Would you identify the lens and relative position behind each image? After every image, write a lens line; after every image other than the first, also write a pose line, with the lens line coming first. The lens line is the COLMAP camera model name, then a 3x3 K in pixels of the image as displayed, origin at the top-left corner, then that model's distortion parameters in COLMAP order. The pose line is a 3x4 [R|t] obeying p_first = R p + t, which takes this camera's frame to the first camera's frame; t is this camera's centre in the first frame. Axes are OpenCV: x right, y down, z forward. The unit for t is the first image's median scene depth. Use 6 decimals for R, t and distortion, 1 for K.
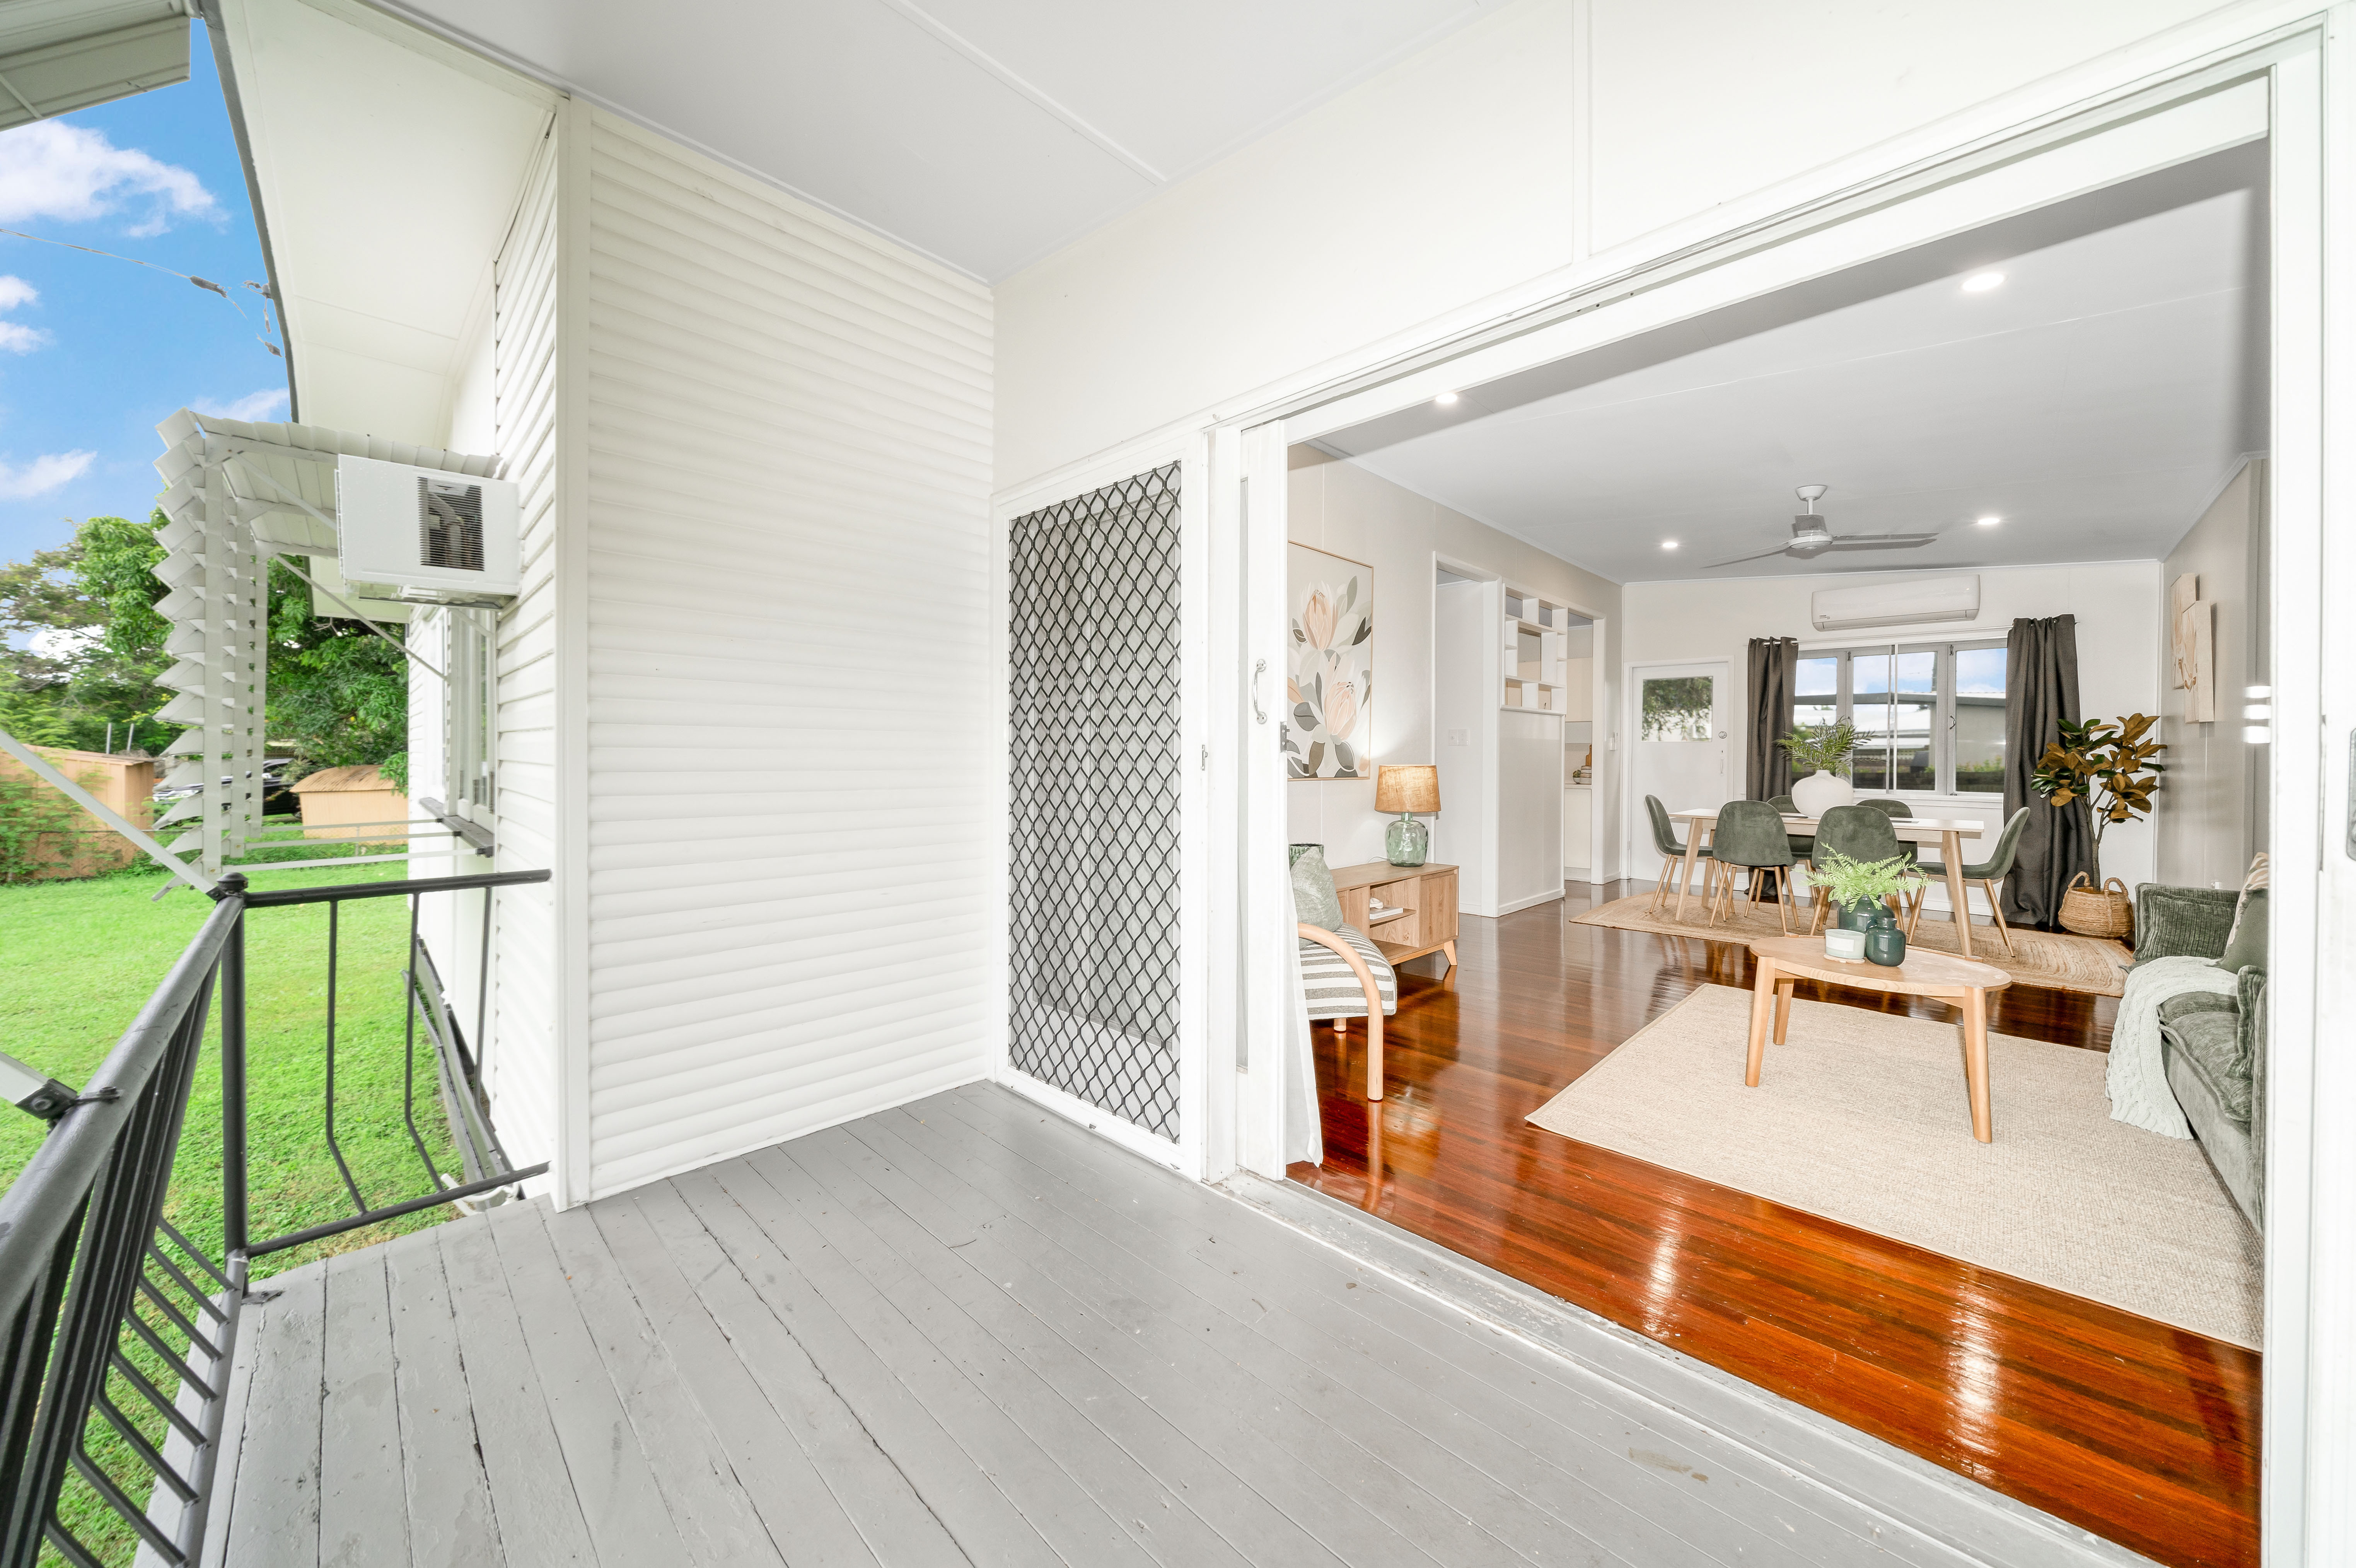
lens RADIAL K [[809.6, 0, 1181.7], [0, 809.6, 767.9], [0, 0, 1]] dist [-0.001771, -0.000224]
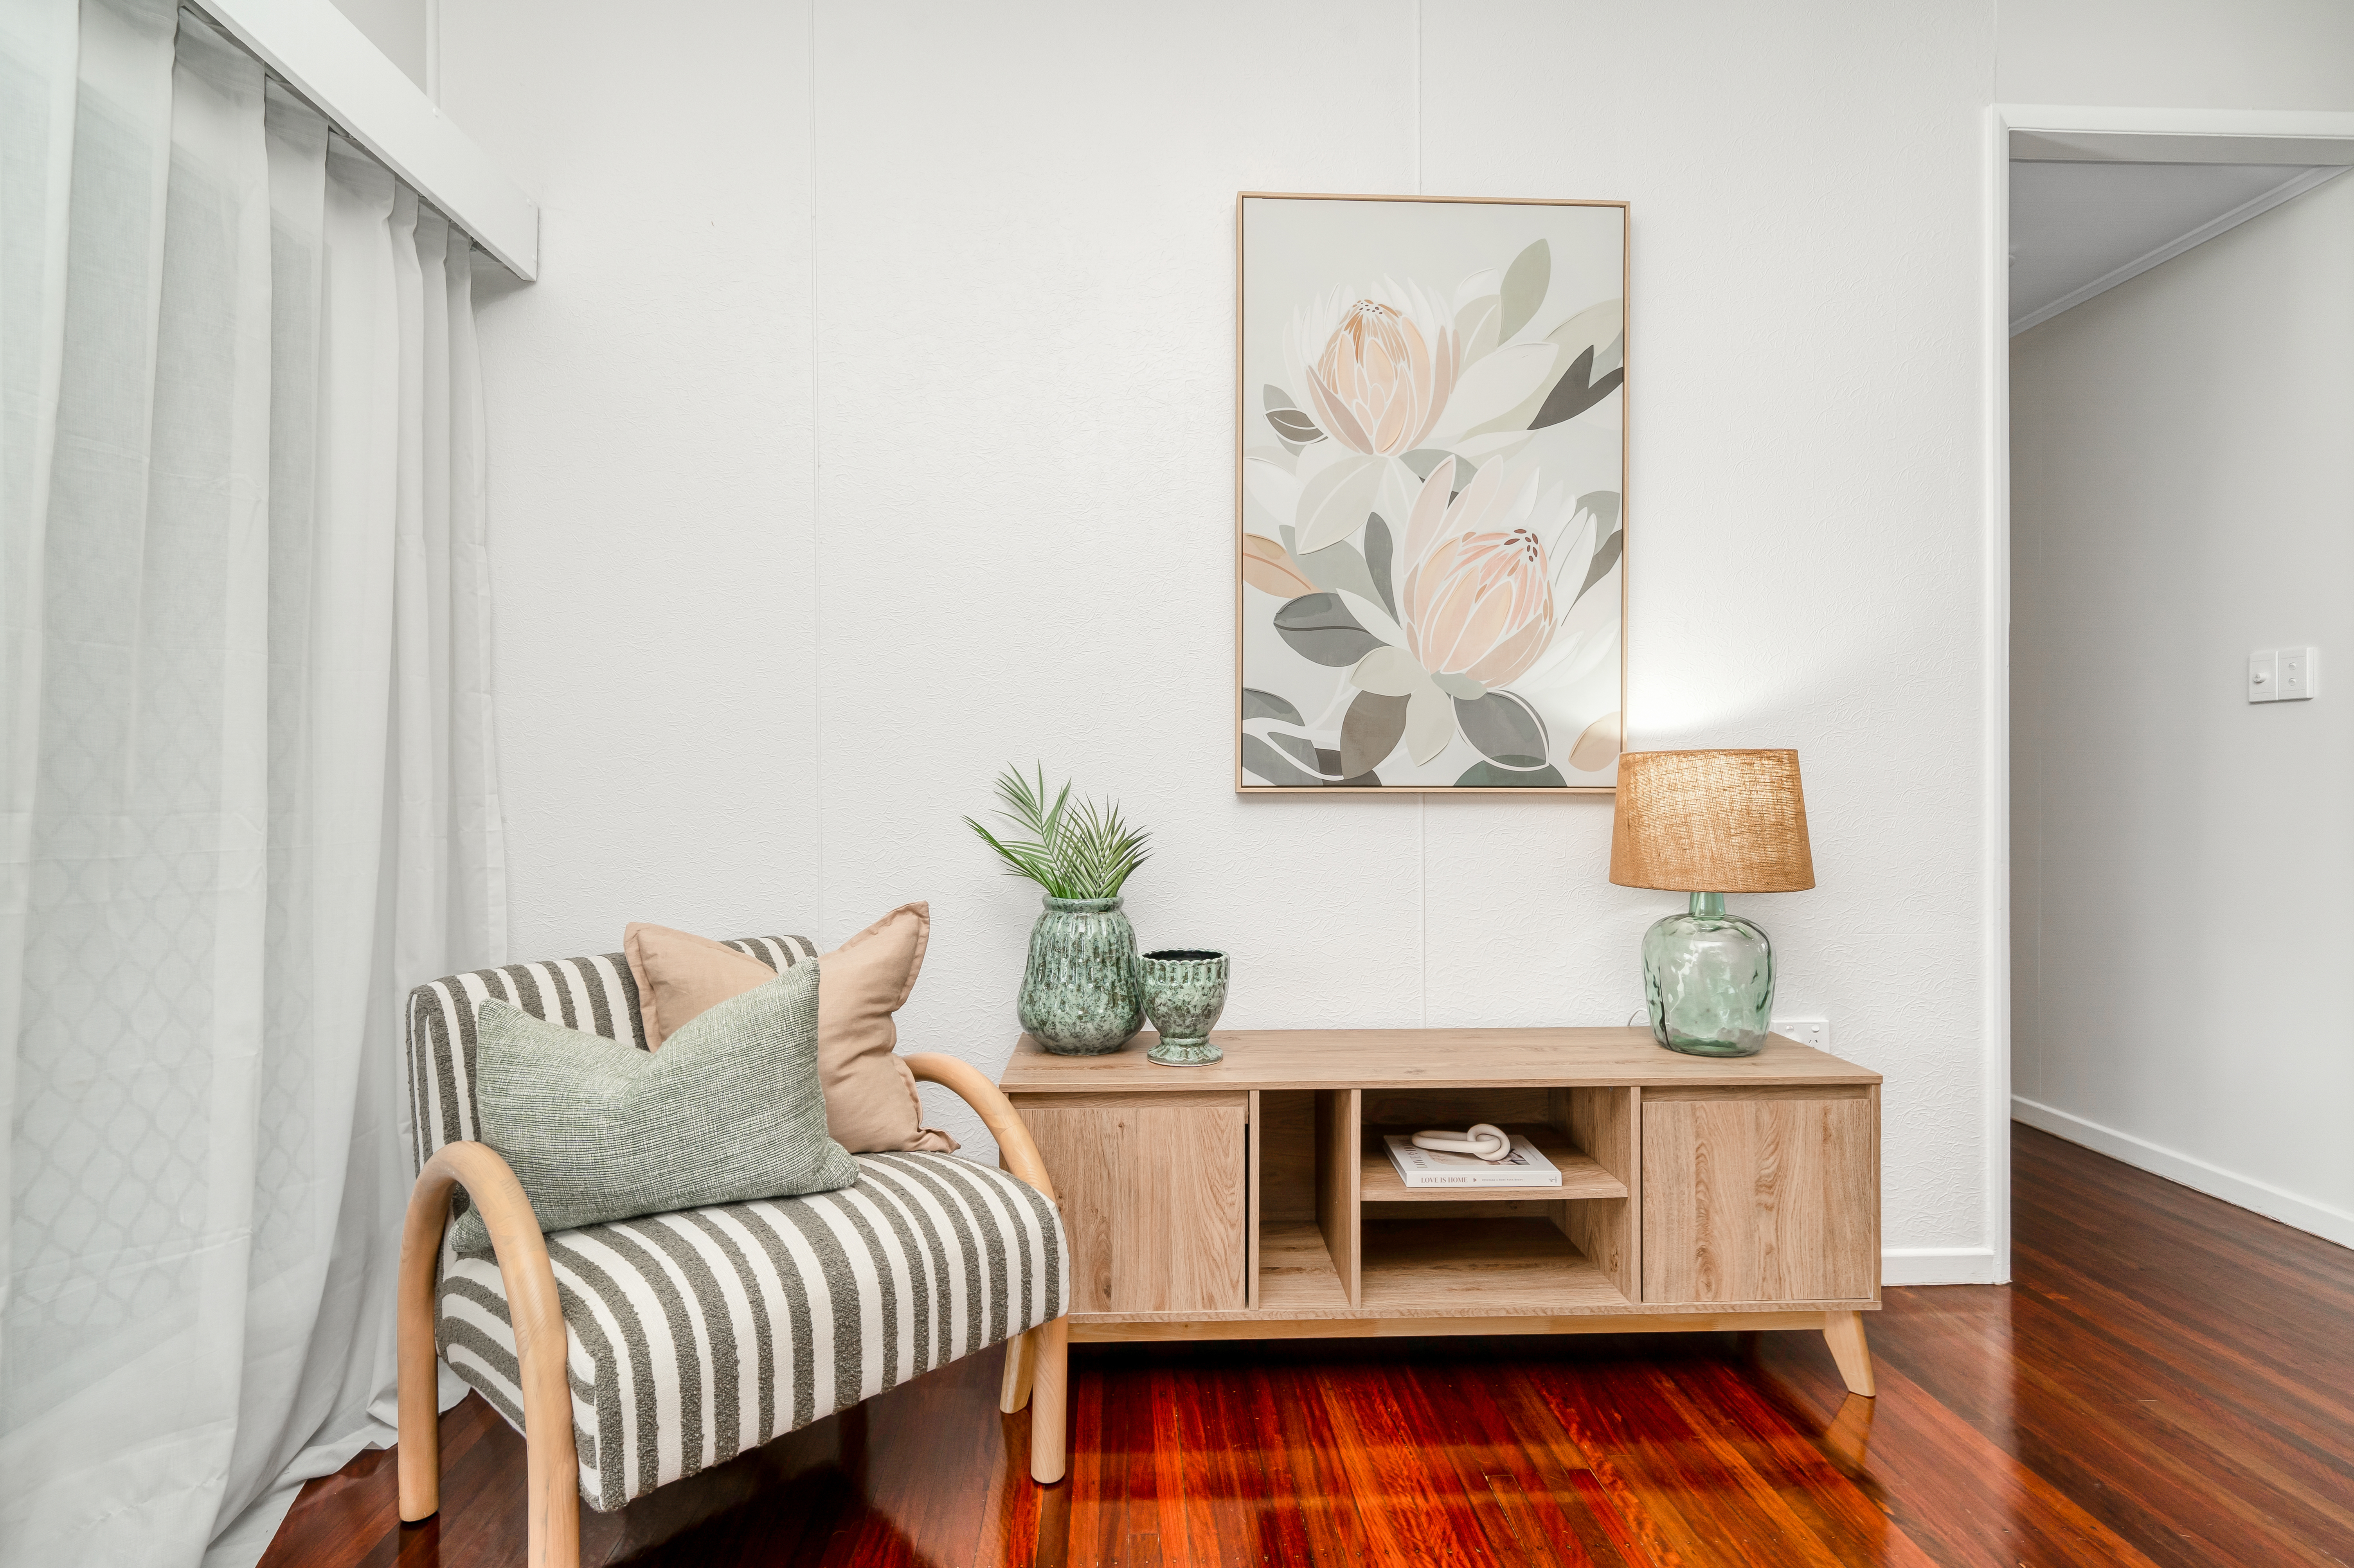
lens RADIAL K [[1168.3, 0, 1177.0], [0, 1168.3, 784.0], [0, 0, 1]] dist [-0.003352, -0.000305]
pose [[0.738415, -0.001190, -0.674346, 0.390790], [-0.005597, 0.999953, -0.007894, 0.013348], [0.674324, 0.009603, 0.738373, 0.433857]]
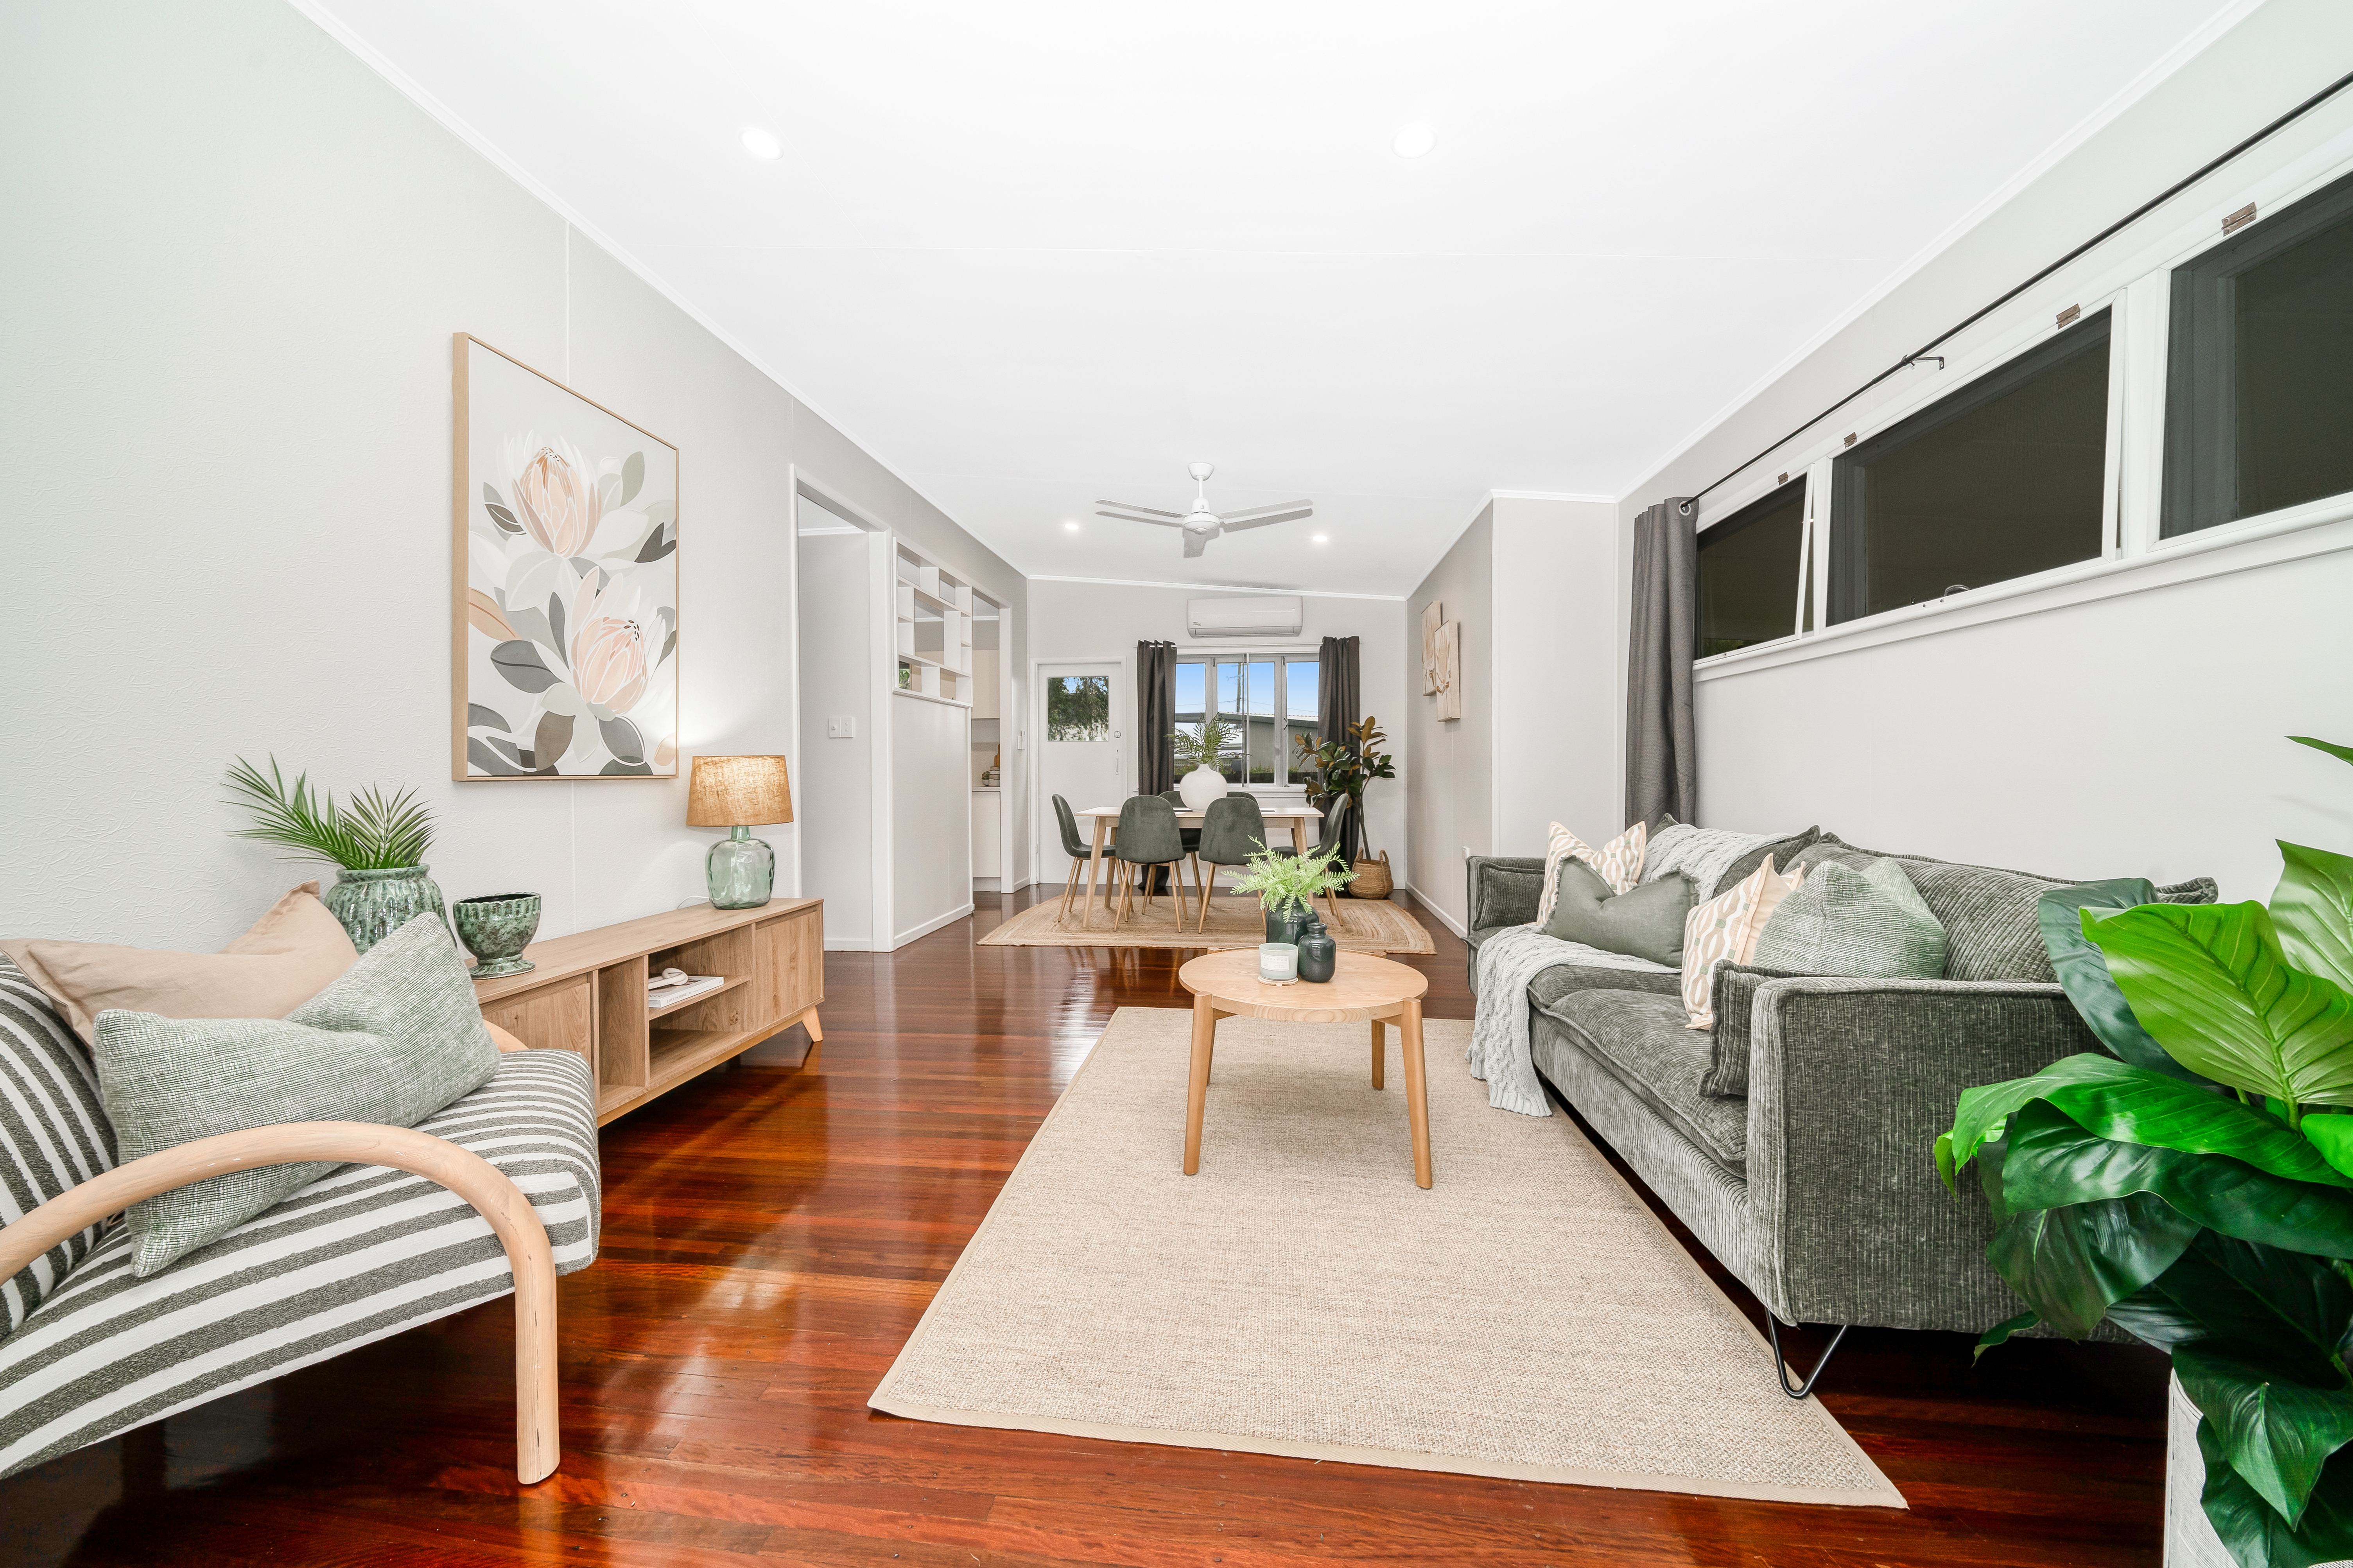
lens RADIAL K [[808.6, 0, 1180.2], [0, 808.6, 767.9], [0, 0, 1]] dist [-0.001771, -0.000224]
pose [[0.777121, -0.007317, 0.629309, 0.124788], [0.017083, 0.999809, -0.009470, 0.016622], [-0.629120, 0.018110, 0.777097, 0.225610]]
